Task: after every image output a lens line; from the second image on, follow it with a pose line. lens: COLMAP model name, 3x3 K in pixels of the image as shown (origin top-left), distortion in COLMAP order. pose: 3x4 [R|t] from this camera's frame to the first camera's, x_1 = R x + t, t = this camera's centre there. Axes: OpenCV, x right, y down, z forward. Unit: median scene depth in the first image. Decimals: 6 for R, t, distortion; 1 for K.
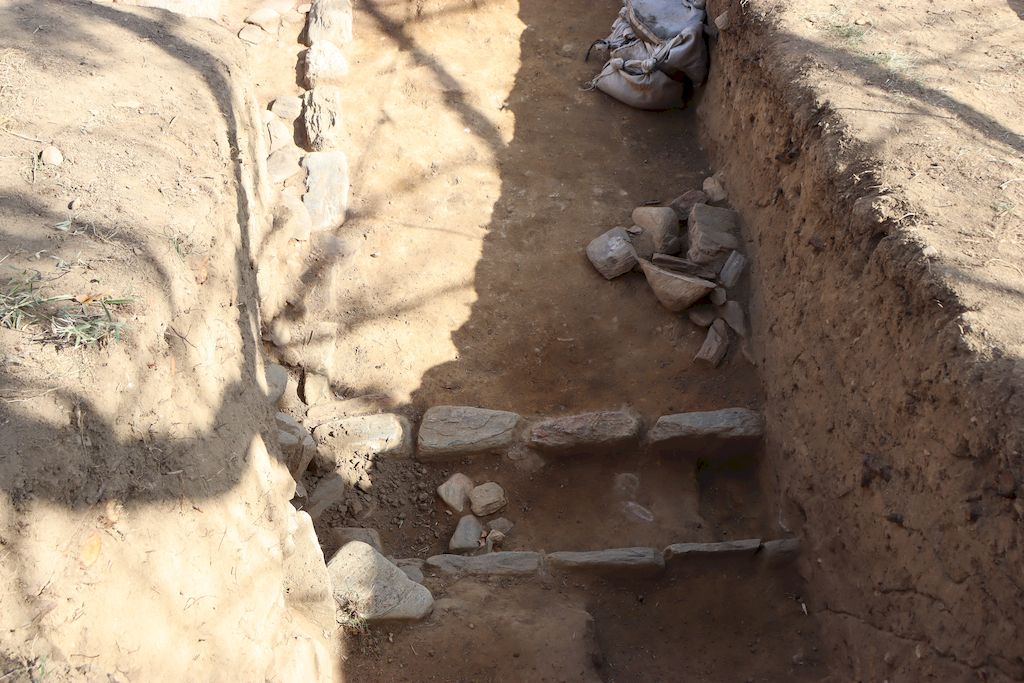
lens RADIAL K [[1155.7, 0, 514.1], [0, 1155.7, 331.6], [0, 0, 1]] dist [-0.025188, 0.000000]
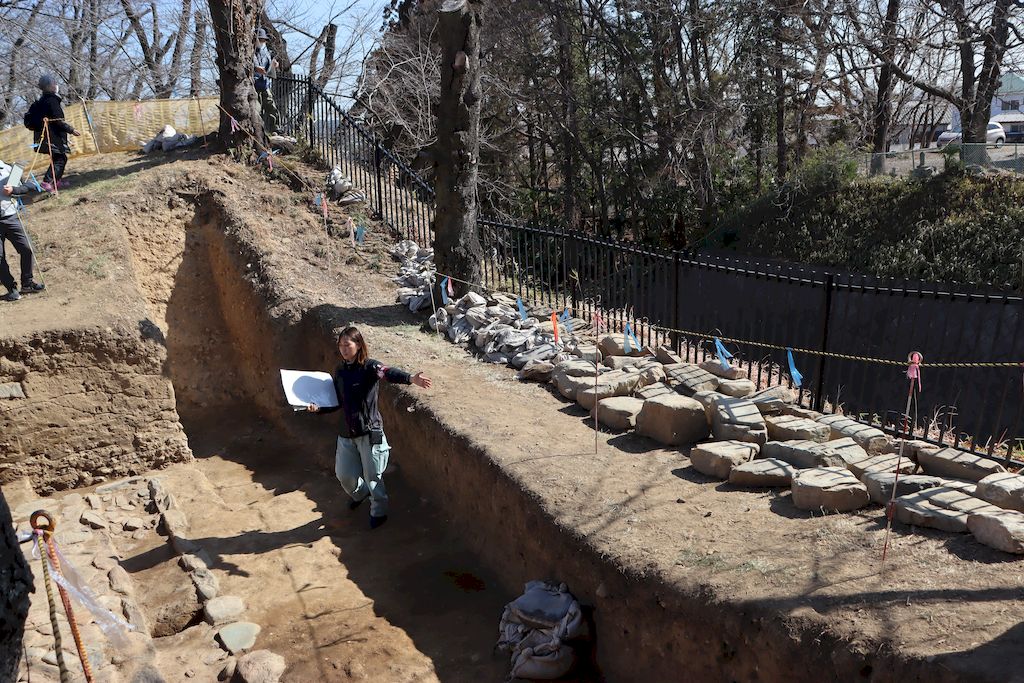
lens RADIAL K [[854.6, 0, 519.0], [0, 854.6, 347.6], [0, 0, 1]] dist [-0.144053, 0.117149]
pose [[0.889052, -0.223665, 0.399451, -0.265933], [0.410114, 0.776865, -0.477794, -0.064919], [-0.203453, 0.588604, 0.782401, 0.085049]]
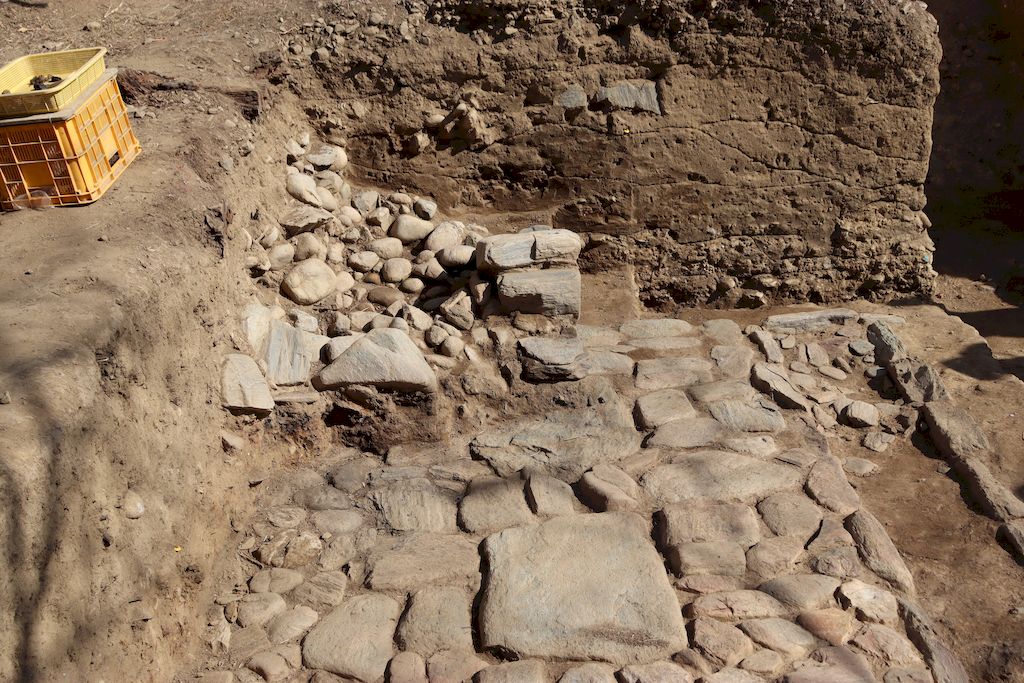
lens RADIAL K [[1386.5, 0, 509.8], [0, 1386.5, 342.3], [0, 0, 1]] dist [0.061621, 0.000000]
pose [[0.994927, -0.062337, -0.078956, -0.604833], [0.022473, 0.902760, -0.429557, -0.407244], [0.098056, 0.425603, 0.899581, 0.496137]]
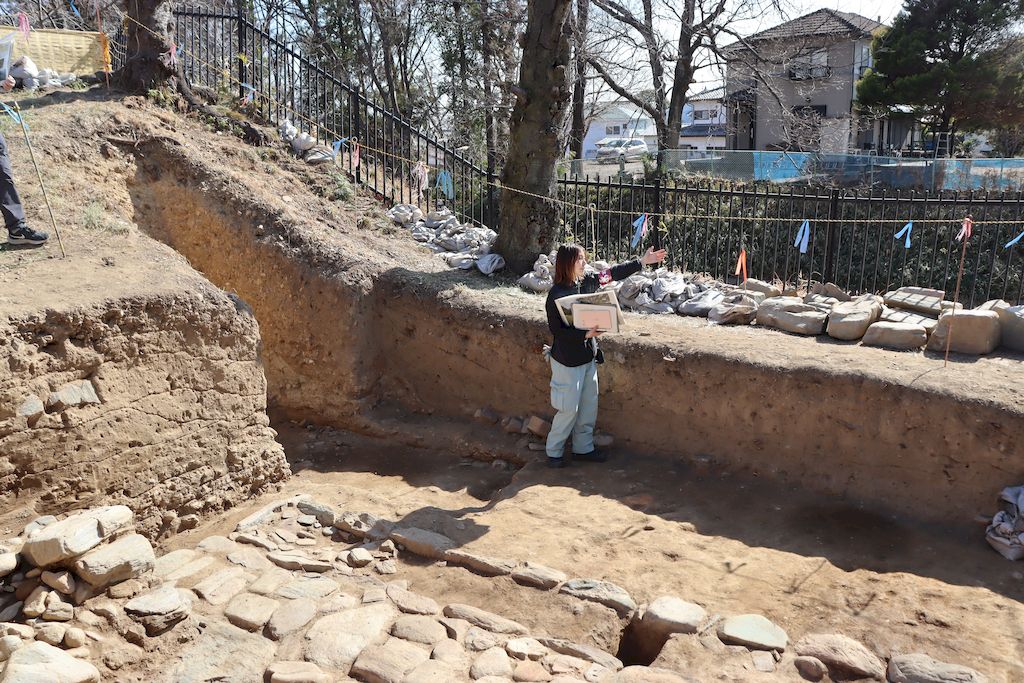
lens RADIAL K [[854.6, 0, 522.4], [0, 854.6, 337.8], [0, 0, 1]] dist [-0.144053, 0.117149]
pose [[0.595199, -0.258190, 0.760970, -1.071288], [0.645767, 0.717275, -0.261728, -0.689024], [-0.478250, 0.647189, 0.593652, 0.776951]]
